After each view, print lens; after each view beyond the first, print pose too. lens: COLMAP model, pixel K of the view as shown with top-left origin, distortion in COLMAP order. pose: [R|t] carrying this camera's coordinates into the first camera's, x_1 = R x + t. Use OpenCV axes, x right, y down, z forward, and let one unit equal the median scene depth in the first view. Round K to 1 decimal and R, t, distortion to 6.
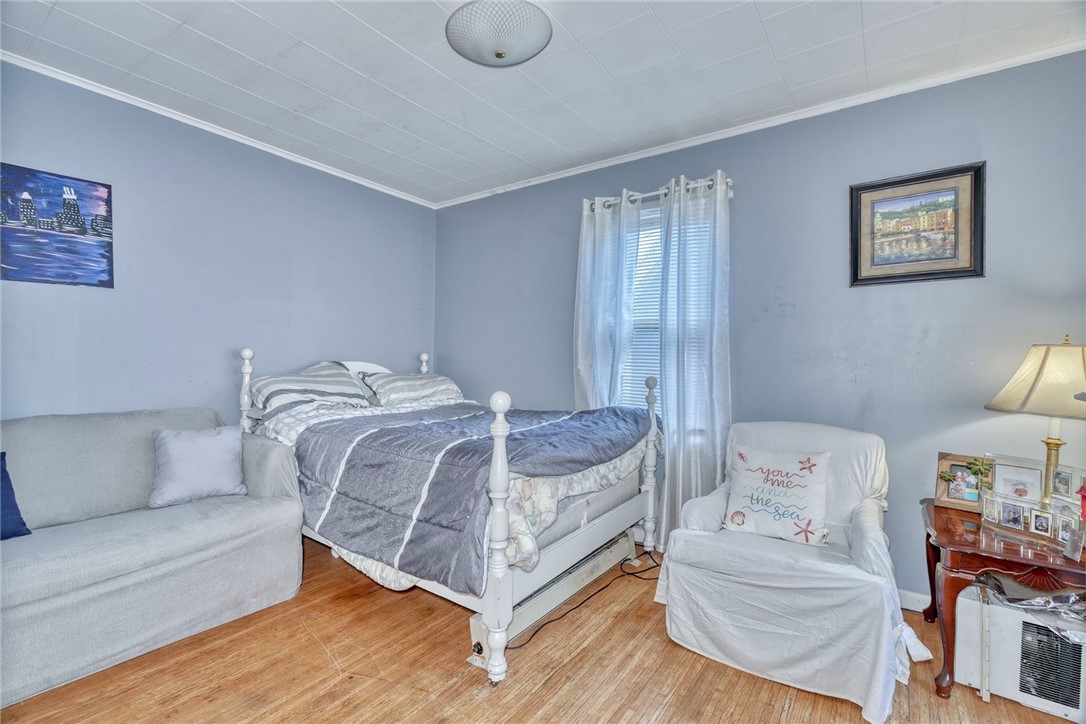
lens RADIAL K [[490.2, 0, 543.0], [0, 490.2, 362.0], [0, 0, 1]] dist [-0.003193, 0.000136]
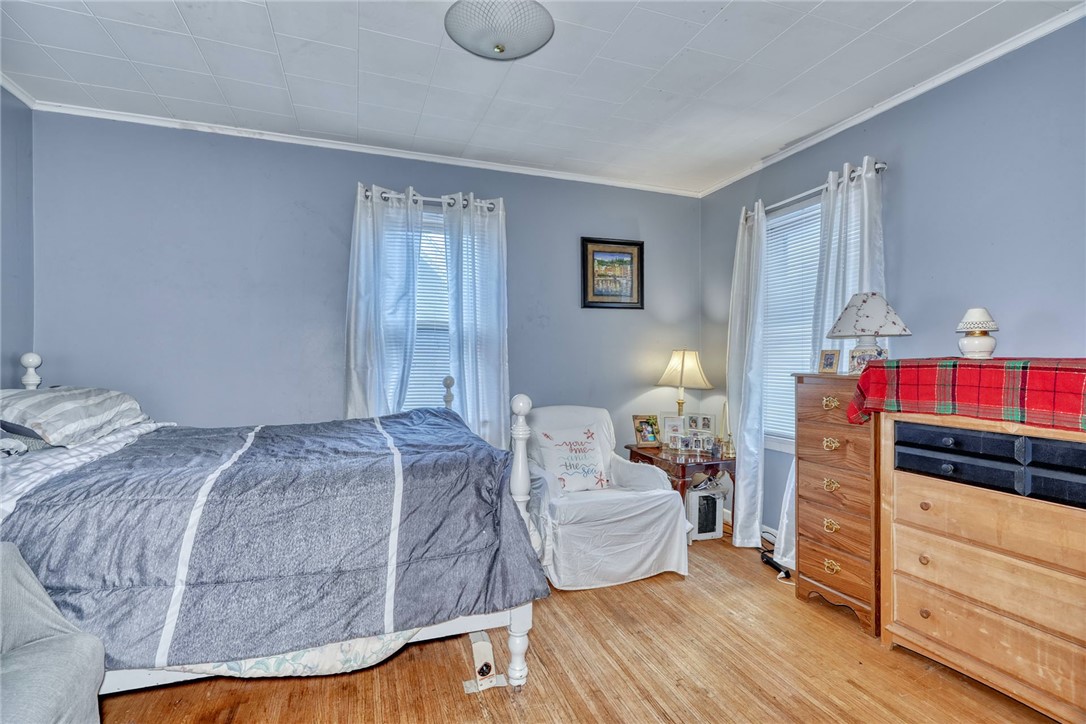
lens RADIAL K [[490.1, 0, 542.1], [0, 490.1, 365.3], [0, 0, 1]] dist [-0.002777, -0.000116]
pose [[0.573721, -0.018583, 0.818840, -0.644709], [0.011384, 0.999827, 0.014714, -0.008935], [-0.818972, 0.000880, 0.573833, 0.289626]]
